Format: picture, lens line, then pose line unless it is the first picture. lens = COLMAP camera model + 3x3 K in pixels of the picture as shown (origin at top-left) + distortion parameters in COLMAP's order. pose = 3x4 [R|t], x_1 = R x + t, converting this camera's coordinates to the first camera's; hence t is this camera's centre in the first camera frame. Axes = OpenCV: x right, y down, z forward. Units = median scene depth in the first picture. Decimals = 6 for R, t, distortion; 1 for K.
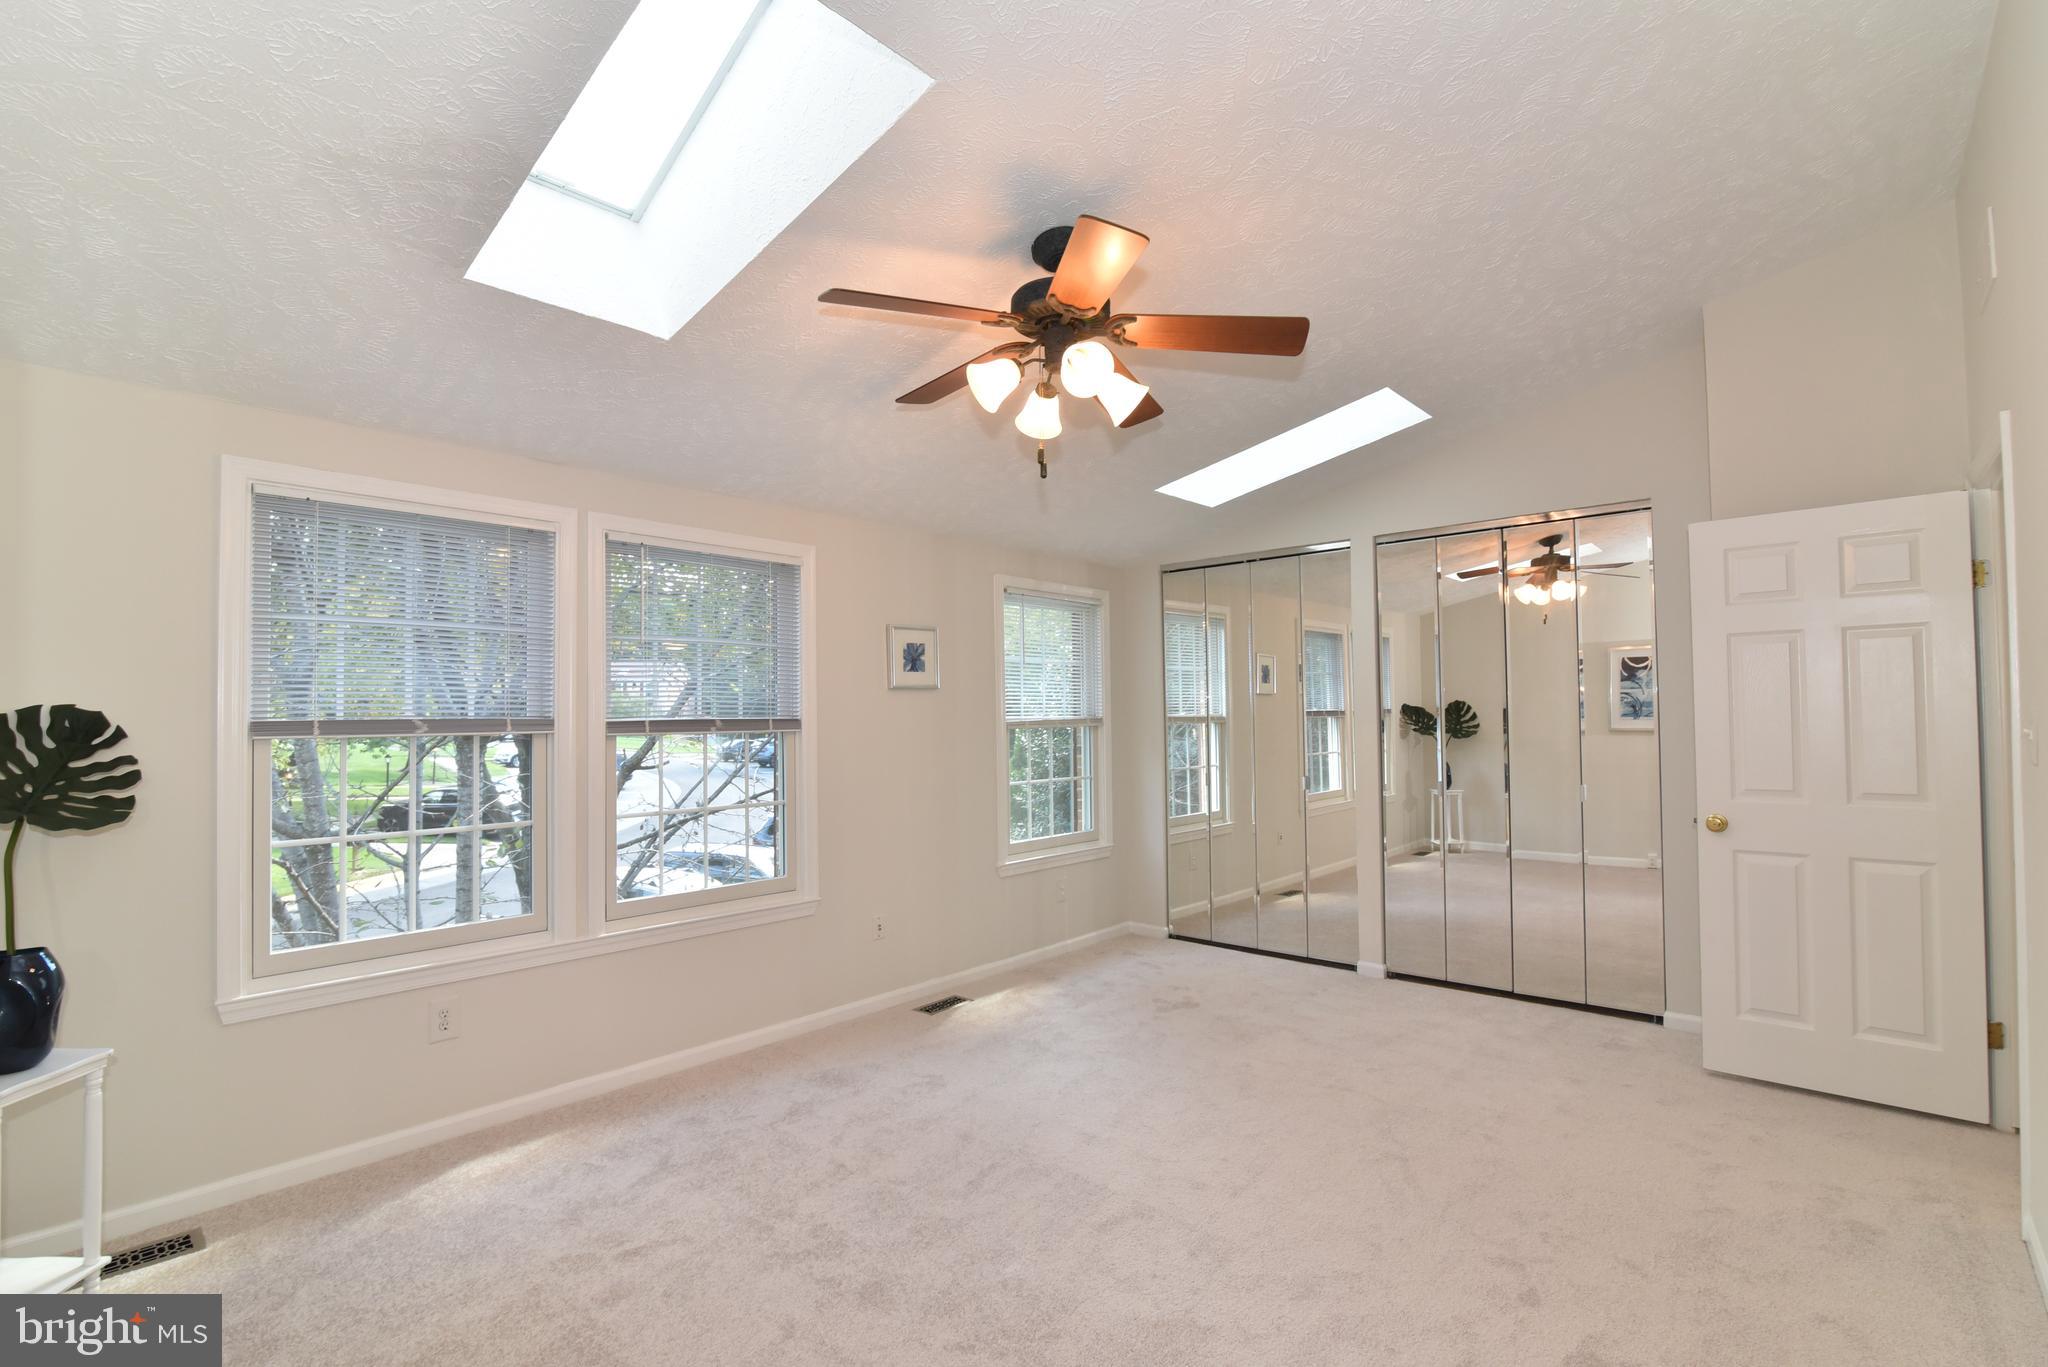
lens RADIAL K [[932.7, 0, 1019.6], [0, 932.7, 687.8], [0, 0, 1]] dist [-0.019891, 0.000886]
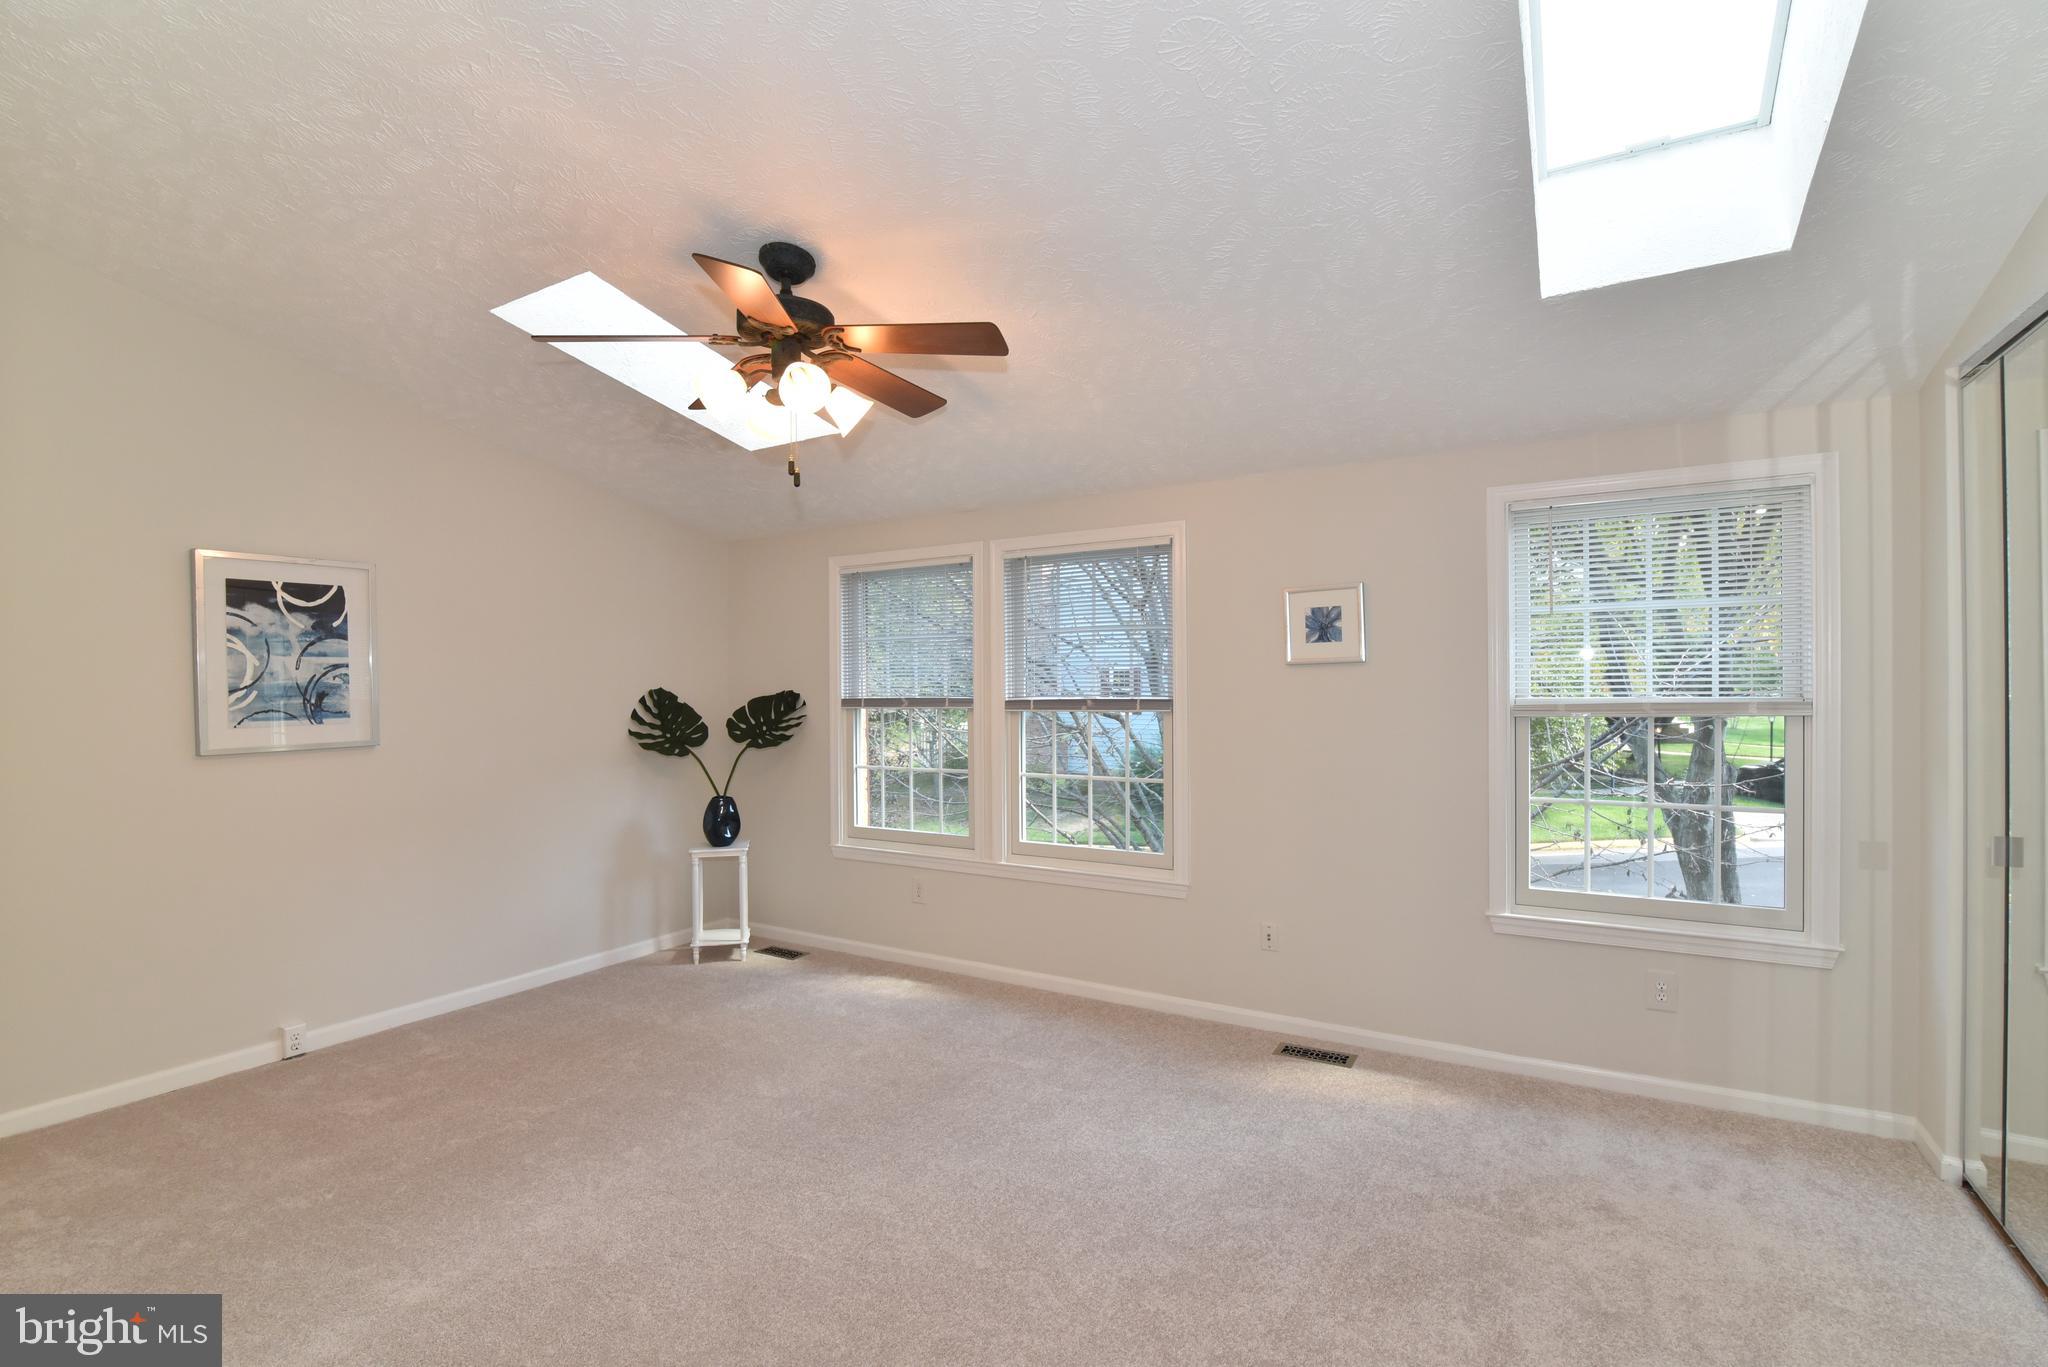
lens RADIAL K [[932.7, 0, 1021.5], [0, 932.7, 682.9], [0, 0, 1]] dist [-0.019891, 0.000886]
pose [[0.190210, 0.003313, -0.981738, 0.664933], [0.037955, 0.999222, 0.010726, -0.000564], [0.981009, -0.039303, 0.189936, 0.614037]]
